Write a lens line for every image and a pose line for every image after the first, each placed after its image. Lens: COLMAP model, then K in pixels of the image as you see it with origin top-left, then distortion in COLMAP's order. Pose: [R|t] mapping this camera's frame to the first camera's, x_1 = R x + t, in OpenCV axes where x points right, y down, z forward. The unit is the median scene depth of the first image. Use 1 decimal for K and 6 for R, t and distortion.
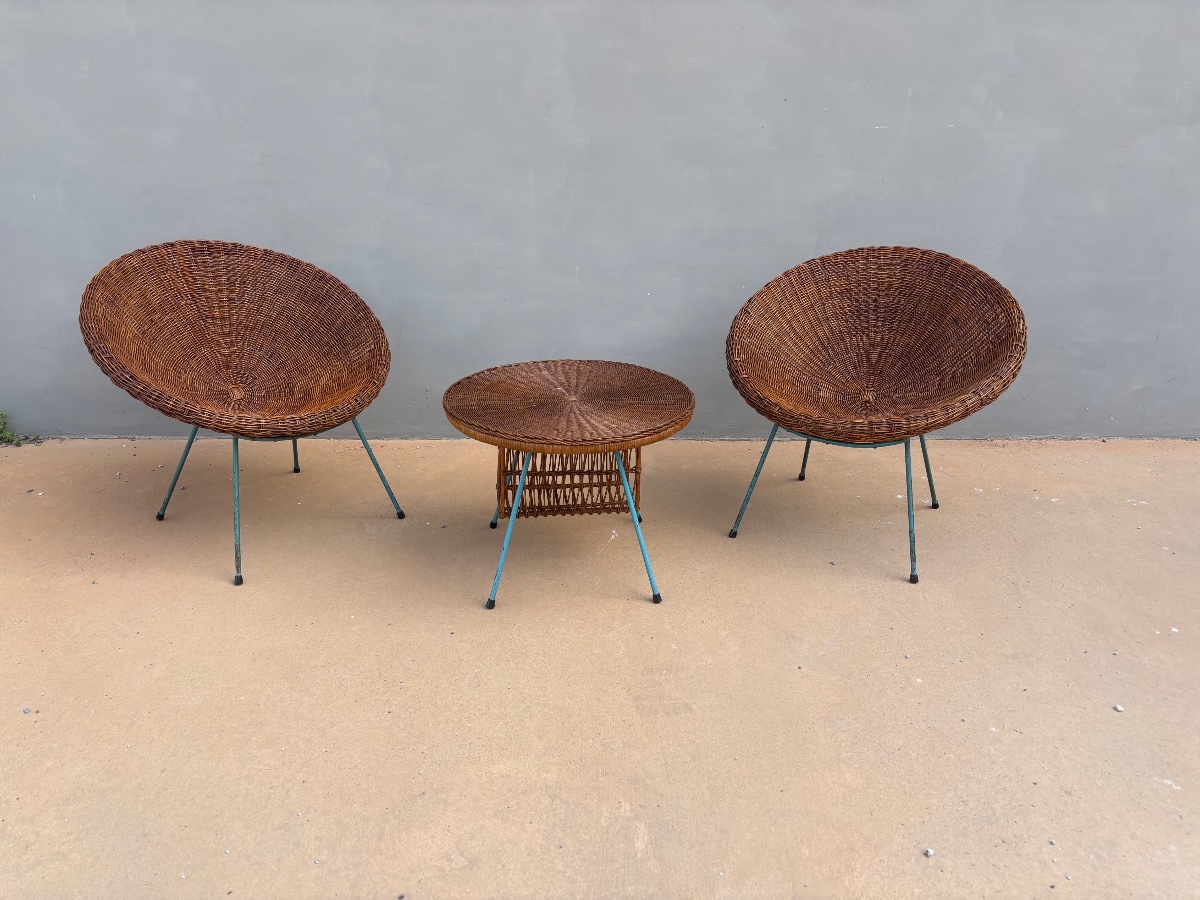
lens RADIAL K [[931.4, 0, 609.4], [0, 931.4, 452.3], [0, 0, 1]] dist [0.019121, 0.006612]
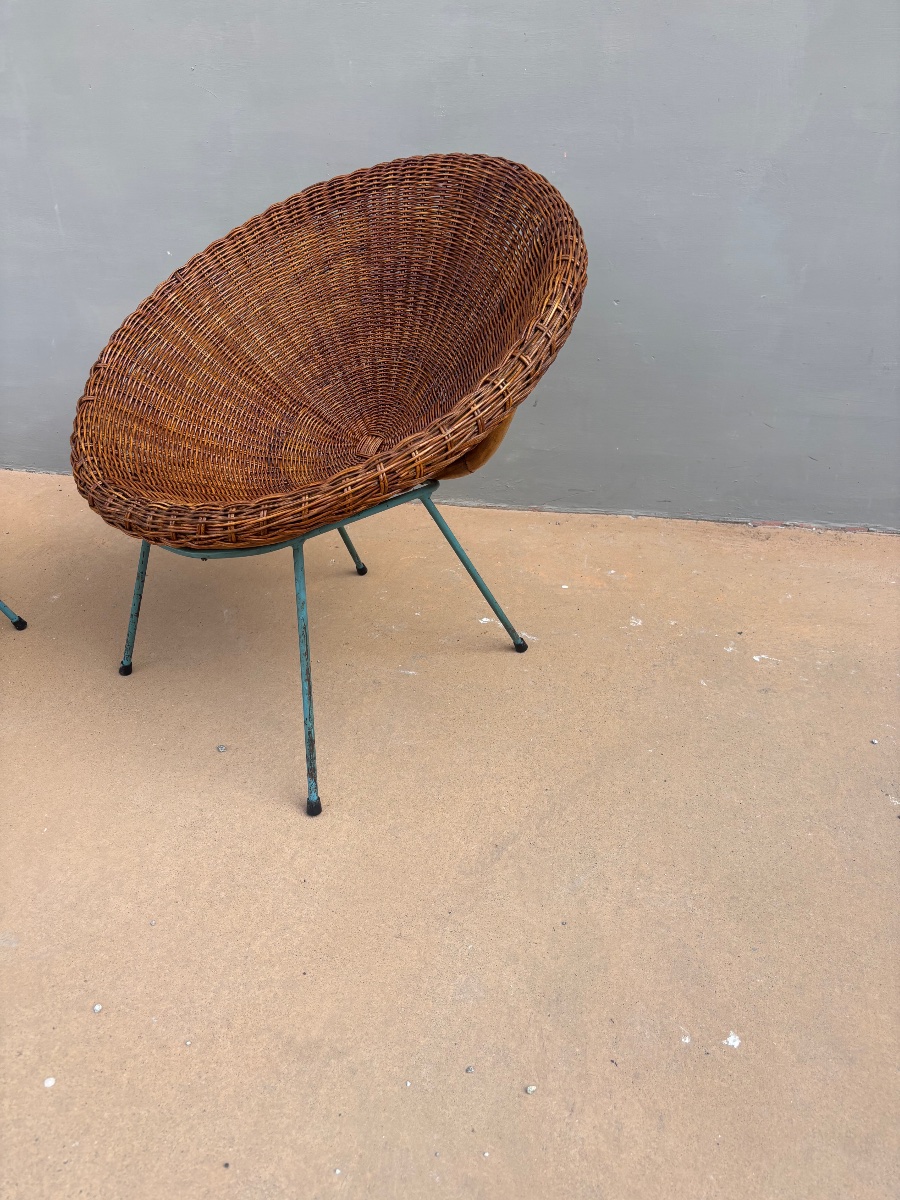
lens RADIAL K [[931.4, 0, 447.8], [0, 931.4, 606.8], [0, 0, 1]] dist [0.019121, 0.006612]
pose [[0.966158, 0.100269, -0.237667, 0.551076], [-0.060497, 0.983741, 0.169099, -0.075657], [0.250758, -0.148999, 0.956514, 0.570174]]
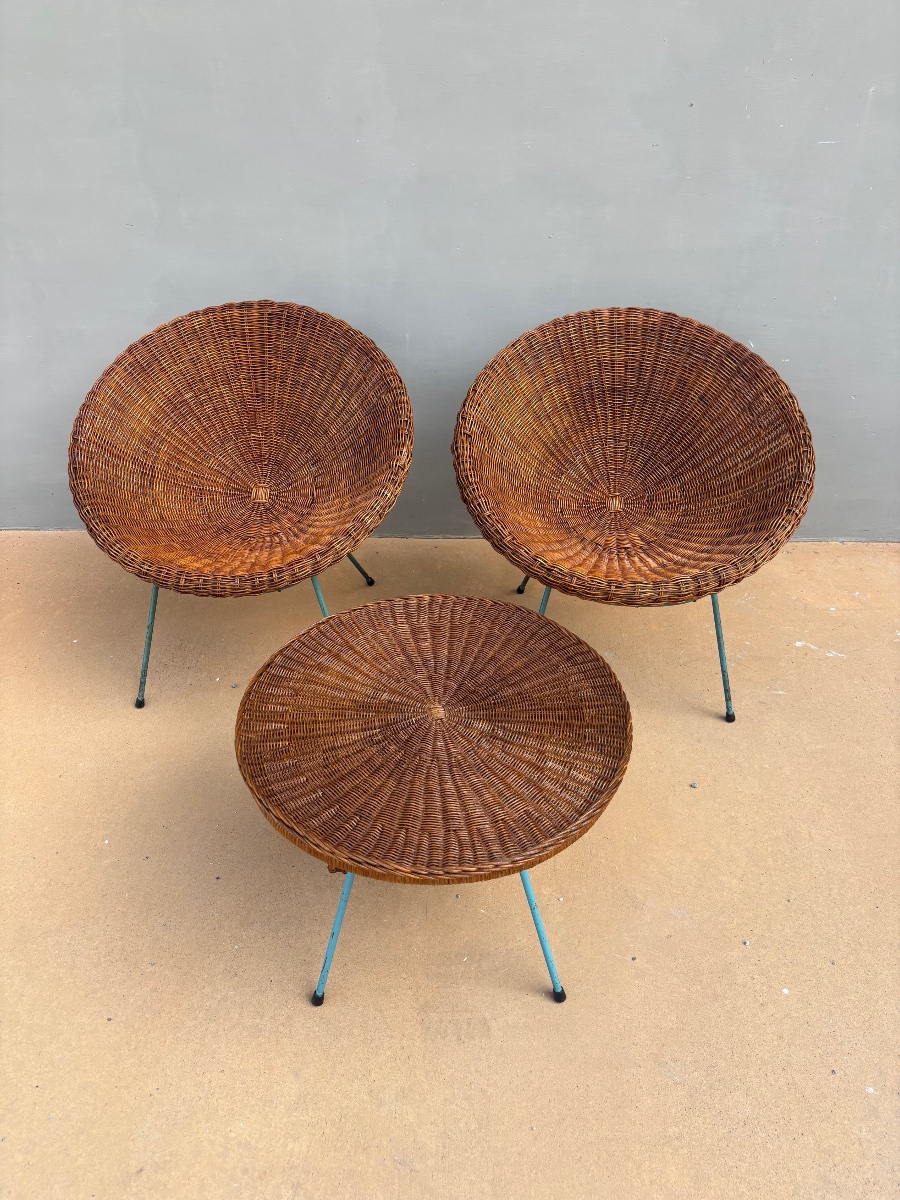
lens RADIAL K [[932.2, 0, 450.0], [0, 932.2, 600.0], [0, 0, 1]] dist [0.034491, -0.038723]
pose [[0.996911, 0.027171, -0.073693, 0.088611], [-0.008142, 0.968952, 0.247113, -0.243381], [0.078120, -0.245750, 0.966180, 0.262681]]
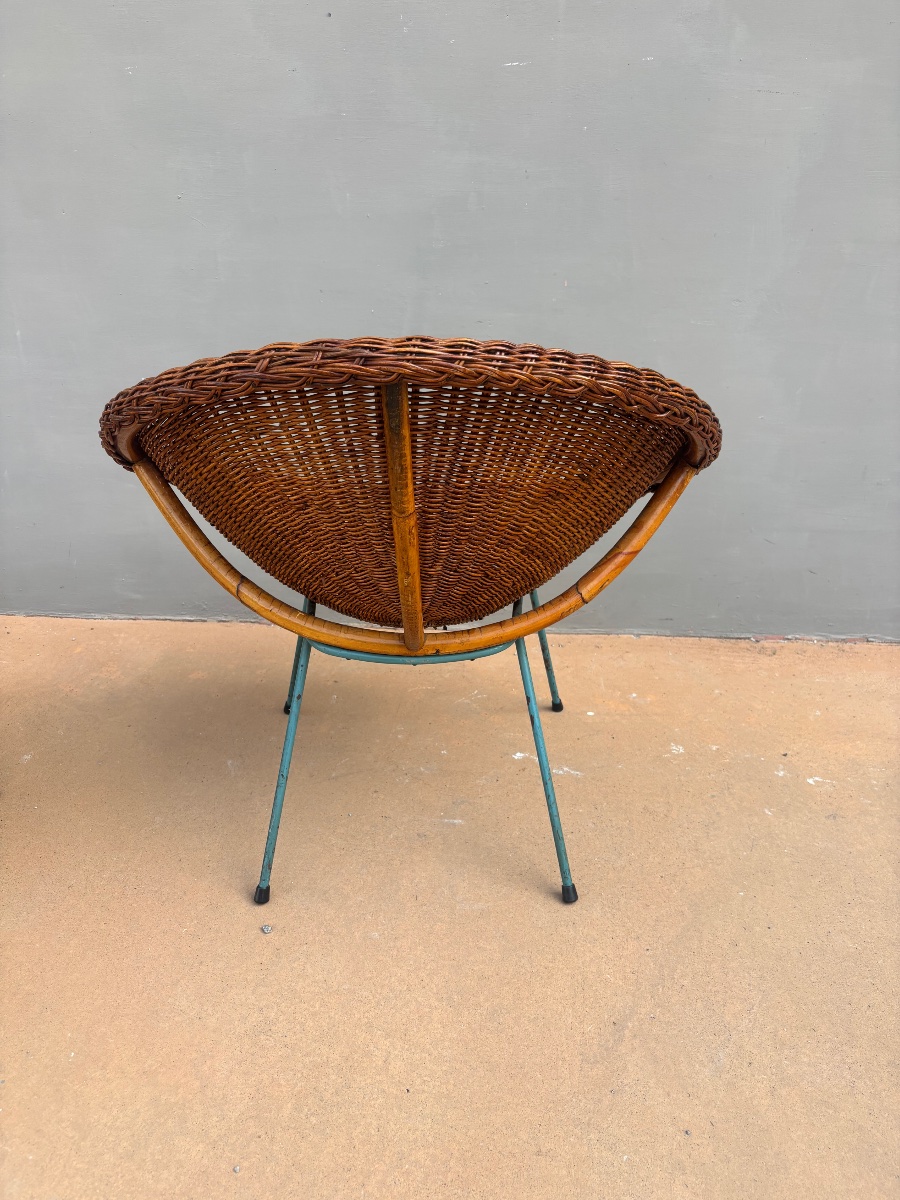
lens RADIAL K [[932.2, 0, 450.0], [0, 932.2, 600.0], [0, 0, 1]] dist [0.034491, -0.038723]
pose [[0.992640, 0.033030, -0.116511, 0.428822], [-0.029055, 0.998942, 0.035645, -0.080197], [0.117565, -0.031997, 0.992550, 0.596113]]
